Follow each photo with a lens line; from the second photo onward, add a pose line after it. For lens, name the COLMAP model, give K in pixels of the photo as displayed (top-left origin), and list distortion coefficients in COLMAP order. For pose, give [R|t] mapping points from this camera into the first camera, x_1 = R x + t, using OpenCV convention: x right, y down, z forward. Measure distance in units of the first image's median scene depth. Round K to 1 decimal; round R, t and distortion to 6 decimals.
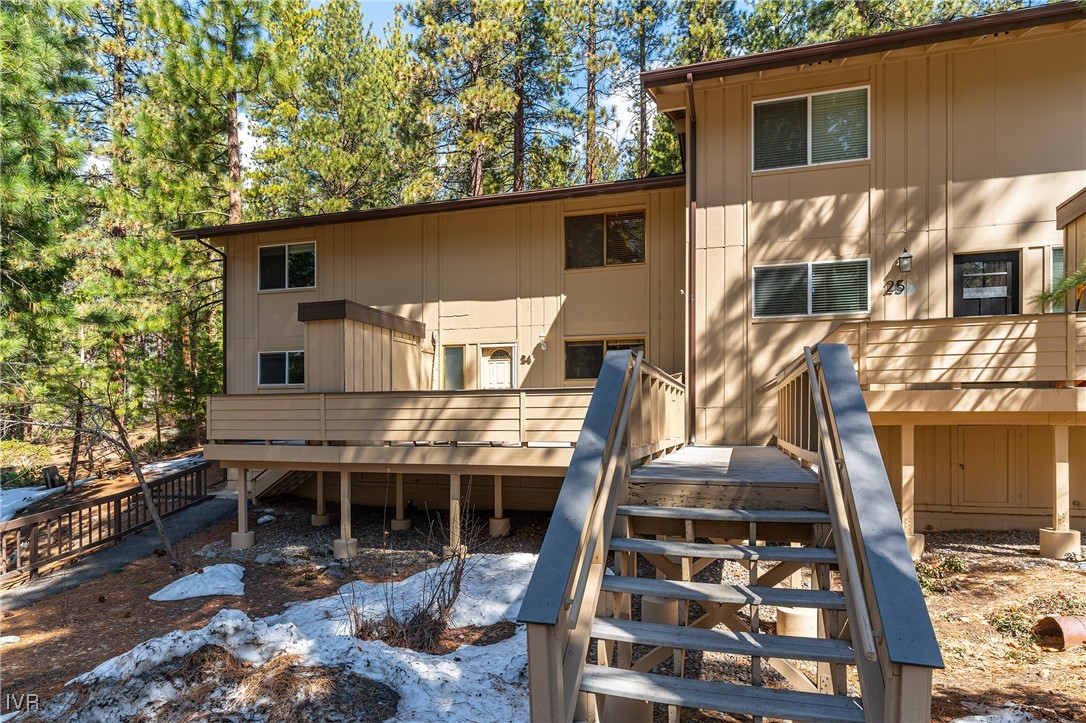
lens RADIAL K [[628.8, 0, 543.0], [0, 628.8, 425.0], [0, 0, 1]] dist [0.001678, -0.002593]
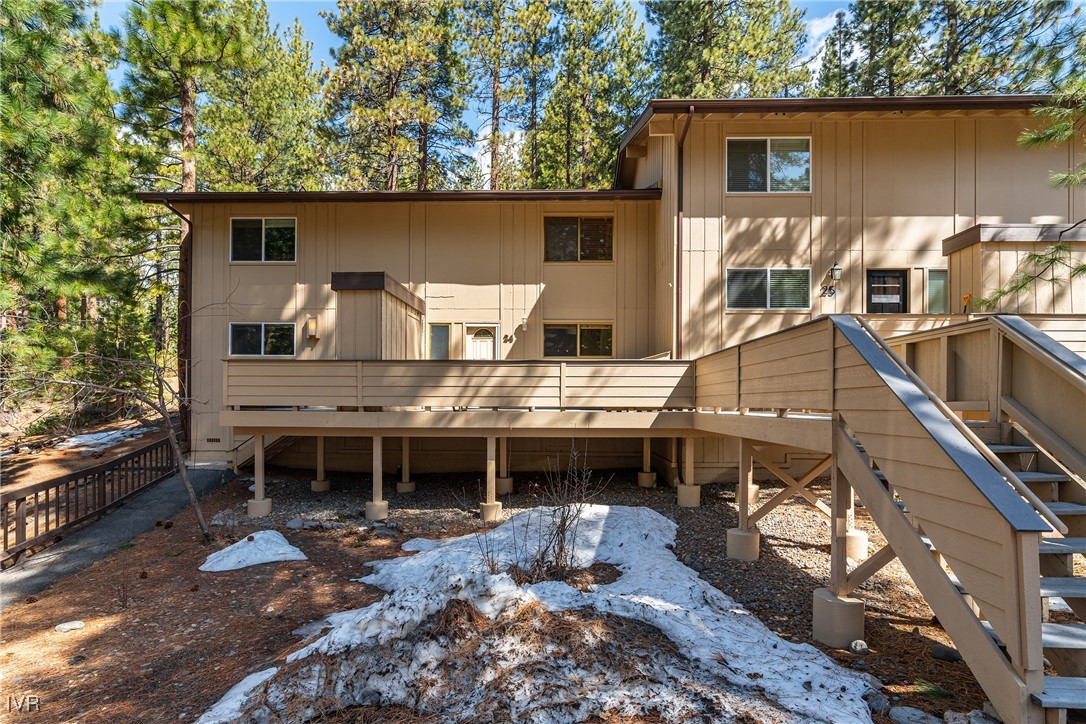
lens RADIAL K [[529.8, 0, 543.9], [0, 529.8, 403.9], [0, 0, 1]] dist [-0.005864, 0.001003]
pose [[0.963666, 0.004776, 0.267068, -0.289608], [-0.003695, 0.999983, -0.004548, 0.023469], [-0.267085, 0.003396, 0.963667, 0.081256]]
